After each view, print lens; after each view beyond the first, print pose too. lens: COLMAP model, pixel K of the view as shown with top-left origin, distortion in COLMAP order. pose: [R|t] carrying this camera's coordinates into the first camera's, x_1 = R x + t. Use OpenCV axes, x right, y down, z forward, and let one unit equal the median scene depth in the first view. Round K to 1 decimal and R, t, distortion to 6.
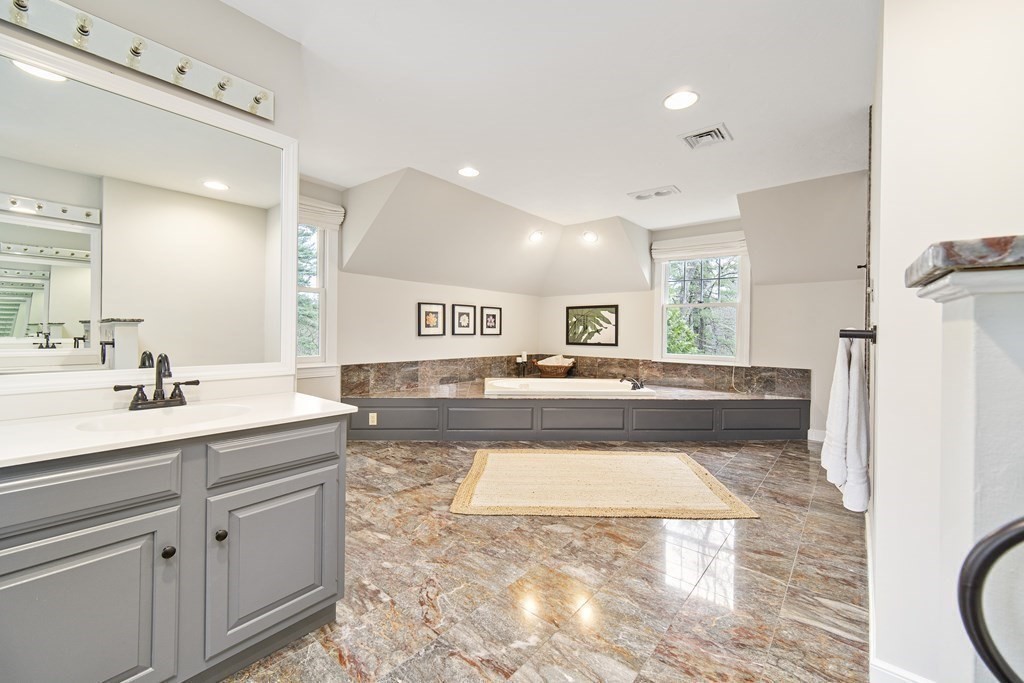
lens RADIAL K [[408.3, 0, 512.3], [0, 408.3, 332.3], [0, 0, 1]] dist [0.002651, 0.000452]
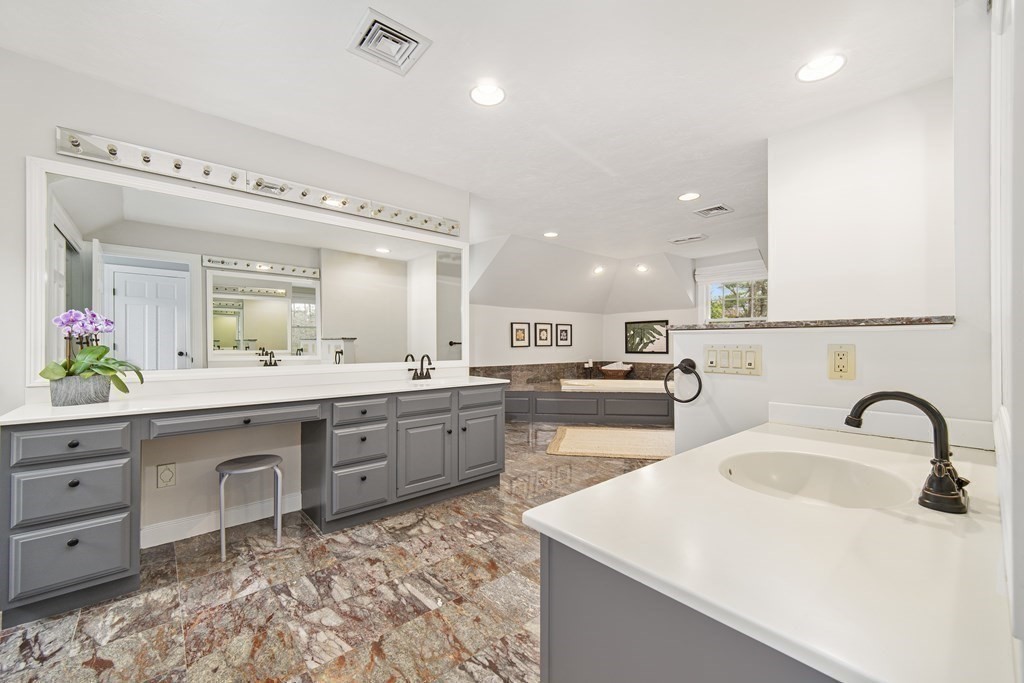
lens RADIAL K [[408.3, 0, 512.0], [0, 408.3, 338.6], [0, 0, 1]] dist [0.002651, 0.000452]
pose [[0.987391, -0.012720, -0.157788, -0.011374], [0.010509, 0.999835, -0.014836, 0.001214], [0.157950, 0.012991, 0.987362, -0.297542]]
